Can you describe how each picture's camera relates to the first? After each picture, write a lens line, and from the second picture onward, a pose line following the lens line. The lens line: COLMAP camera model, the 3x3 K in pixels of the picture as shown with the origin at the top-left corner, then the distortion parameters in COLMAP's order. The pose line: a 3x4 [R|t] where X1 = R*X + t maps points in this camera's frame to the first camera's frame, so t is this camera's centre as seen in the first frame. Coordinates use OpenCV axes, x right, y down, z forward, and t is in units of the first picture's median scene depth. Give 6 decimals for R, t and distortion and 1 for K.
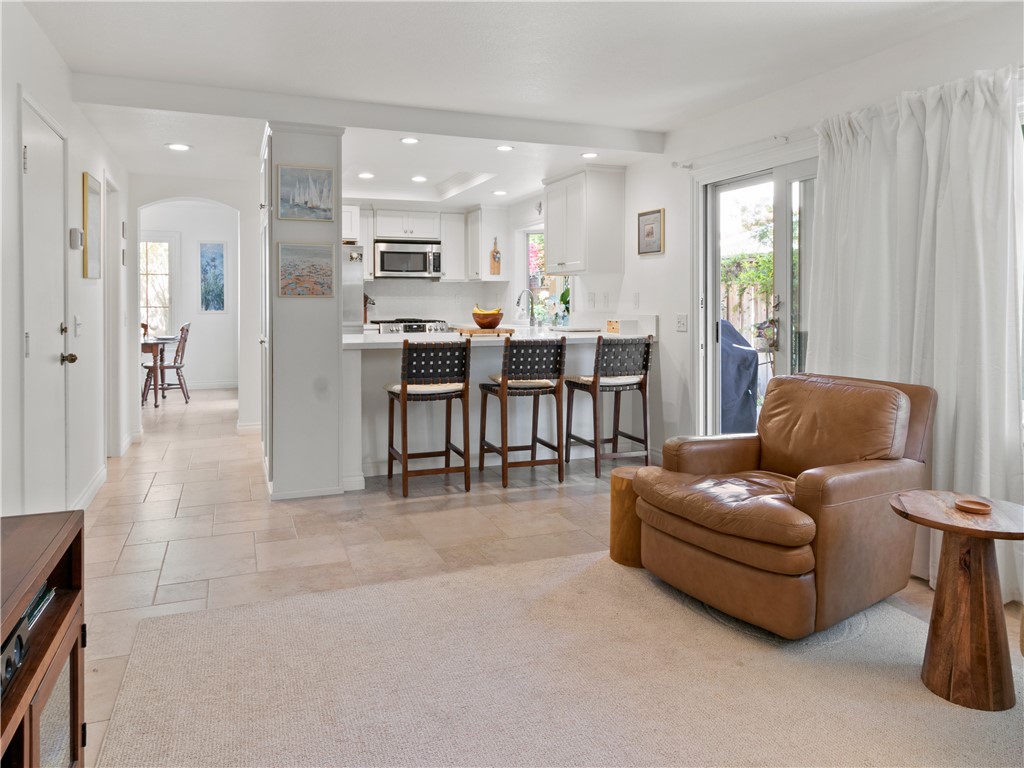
lens RADIAL K [[703.6, 0, 512.3], [0, 703.6, 385.1], [0, 0, 1]] dist [-0.004178, -0.000730]
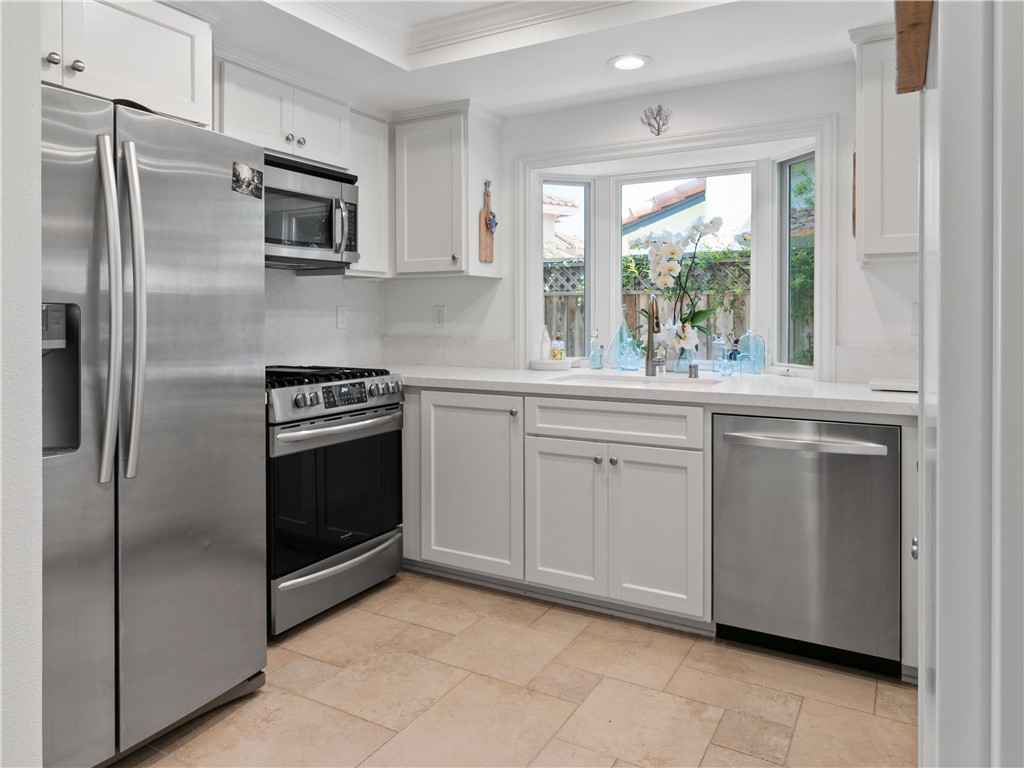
lens RADIAL K [[703.6, 0, 510.8], [0, 703.6, 381.6], [0, 0, 1]] dist [-0.004178, -0.000730]
pose [[0.779531, -0.057152, 0.623751, -0.300267], [0.079677, 0.996787, -0.008244, -0.074047], [-0.621276, 0.056125, 0.781579, 0.630634]]
